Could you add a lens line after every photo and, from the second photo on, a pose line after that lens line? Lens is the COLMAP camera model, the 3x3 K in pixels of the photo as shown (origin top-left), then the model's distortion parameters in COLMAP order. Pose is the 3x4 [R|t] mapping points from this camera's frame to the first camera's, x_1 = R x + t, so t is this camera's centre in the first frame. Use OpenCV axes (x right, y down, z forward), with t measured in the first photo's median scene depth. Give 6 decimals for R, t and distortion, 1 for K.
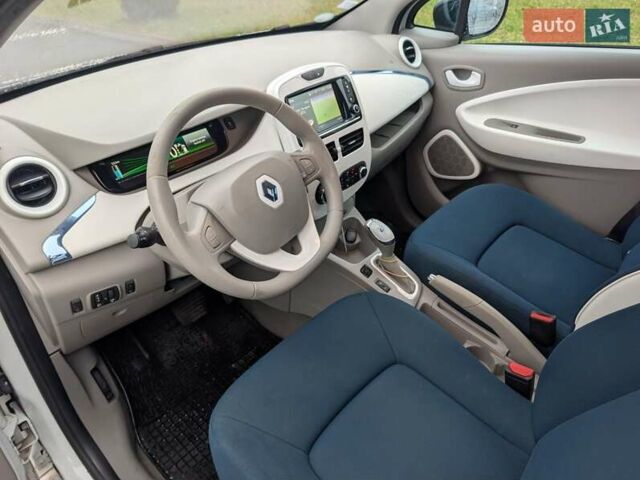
lens RADIAL K [[461.9, 0, 326.2], [0, 461.9, 245.0], [0, 0, 1]] dist [0.009029, -0.003239]
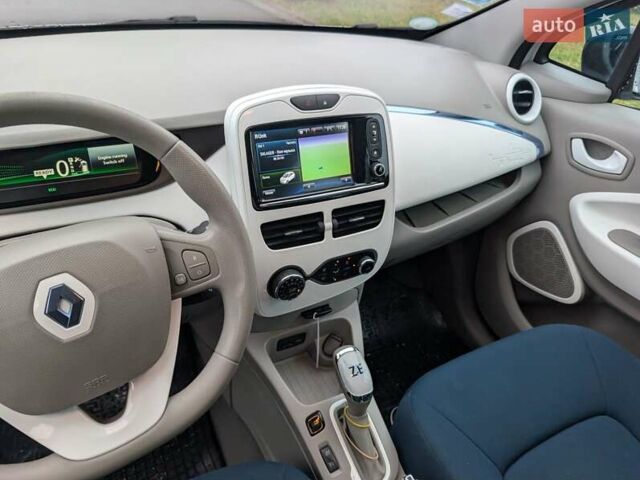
lens RADIAL K [[461.9, 0, 326.2], [0, 461.9, 245.0], [0, 0, 1]] dist [0.009029, -0.003239]
pose [[0.926120, 0.300076, -0.228597, 0.163688], [-0.299986, 0.953264, 0.035998, -0.190186], [0.228716, 0.035237, 0.972855, 0.365316]]
